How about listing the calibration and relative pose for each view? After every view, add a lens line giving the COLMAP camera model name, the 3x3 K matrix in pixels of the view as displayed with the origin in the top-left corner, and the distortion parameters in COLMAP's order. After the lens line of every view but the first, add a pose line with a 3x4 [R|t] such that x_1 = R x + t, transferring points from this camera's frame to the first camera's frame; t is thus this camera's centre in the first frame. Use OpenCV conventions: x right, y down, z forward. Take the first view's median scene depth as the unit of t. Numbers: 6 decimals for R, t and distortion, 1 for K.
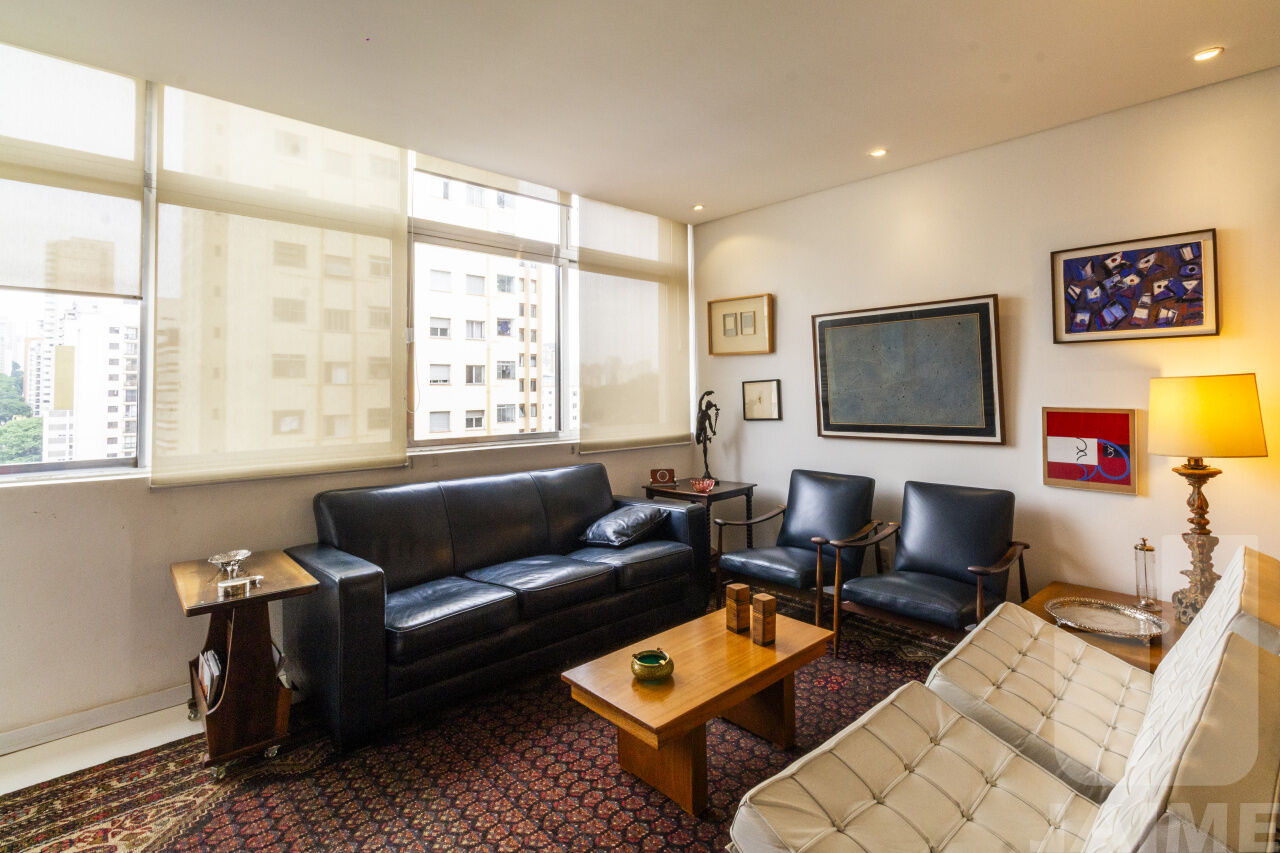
lens RADIAL K [[600.0, 0, 676.6], [0, 600.0, 375.8], [0, 0, 1]] dist [-0.009095, 0.002190]
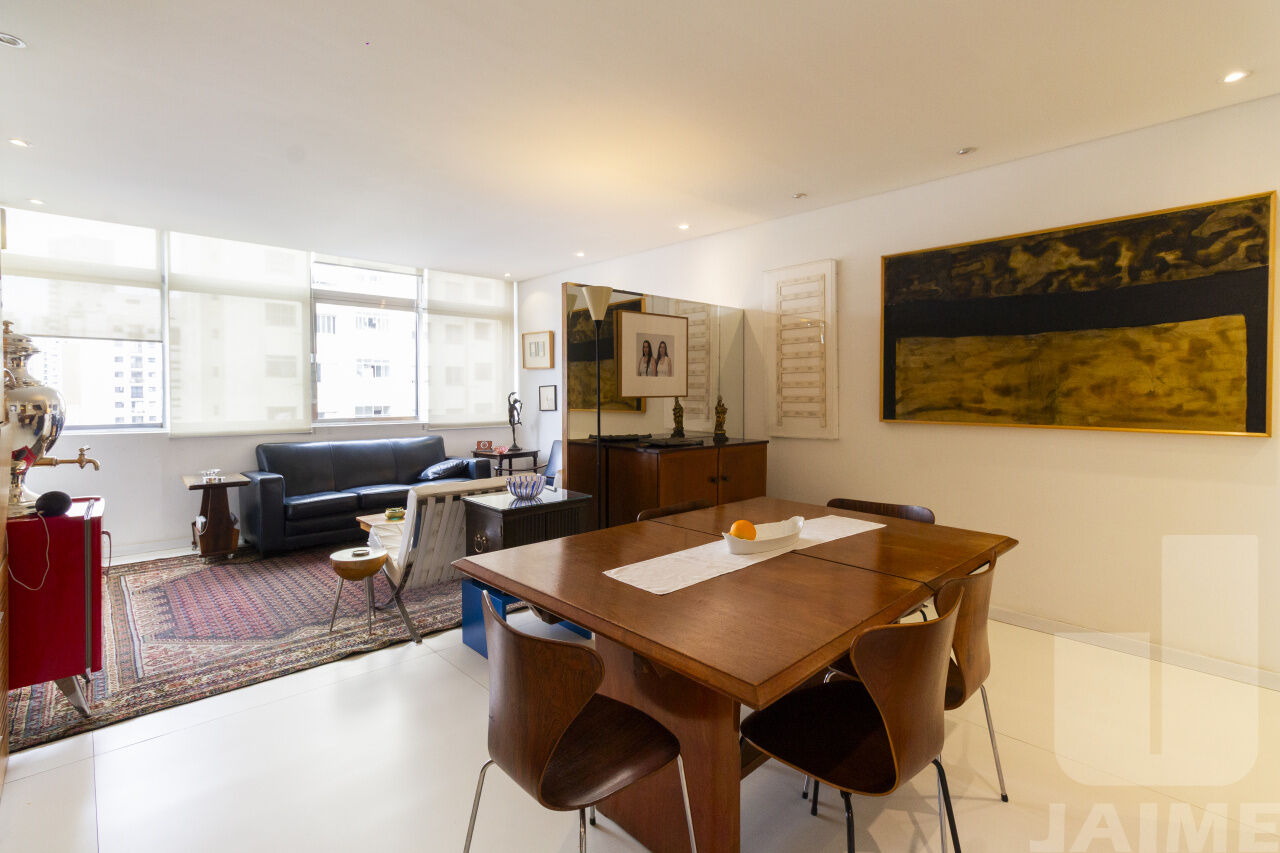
lens RADIAL K [[600.0, 0, 660.9], [0, 600.0, 404.0], [0, 0, 1]] dist [-0.009095, 0.002190]
pose [[0.999931, 0.008920, -0.007600, 0.617270], [-0.008574, 0.998974, 0.044467, -0.022620], [0.007989, -0.044398, 0.998982, -0.778721]]
